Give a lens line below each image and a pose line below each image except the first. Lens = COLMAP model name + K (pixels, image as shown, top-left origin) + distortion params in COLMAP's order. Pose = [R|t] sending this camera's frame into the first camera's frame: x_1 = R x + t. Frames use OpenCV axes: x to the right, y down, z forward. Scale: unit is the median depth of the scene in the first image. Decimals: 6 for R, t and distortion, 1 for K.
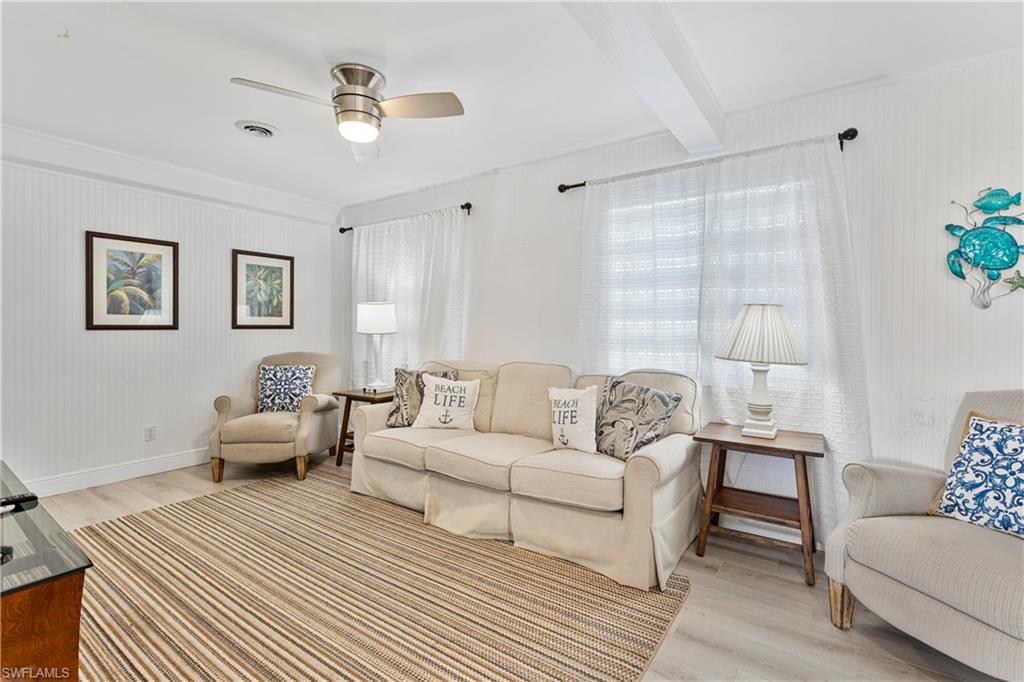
lens RADIAL K [[470.7, 0, 510.7], [0, 470.7, 330.4], [0, 0, 1]] dist [-0.001522, -0.000222]
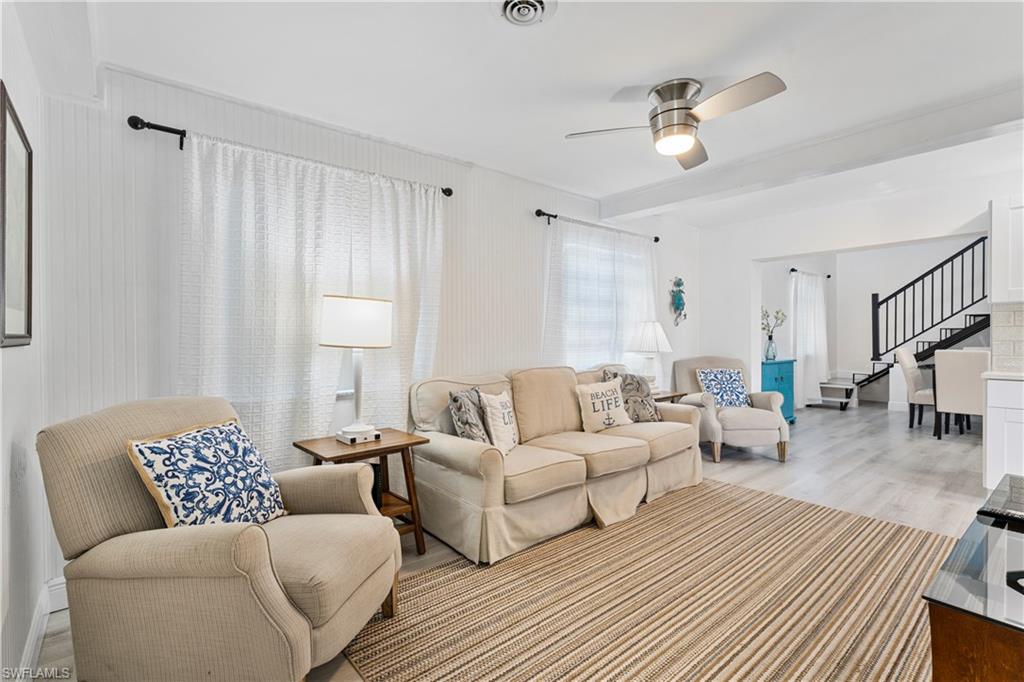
lens RADIAL K [[470.7, 0, 510.3], [0, 470.7, 342.1], [0, 0, 1]] dist [-0.001522, -0.000222]
pose [[0.254909, -0.019372, 0.966771, -1.227281], [0.011758, 0.999787, 0.016933, -0.012745], [-0.966894, 0.007051, 0.255082, 0.946091]]
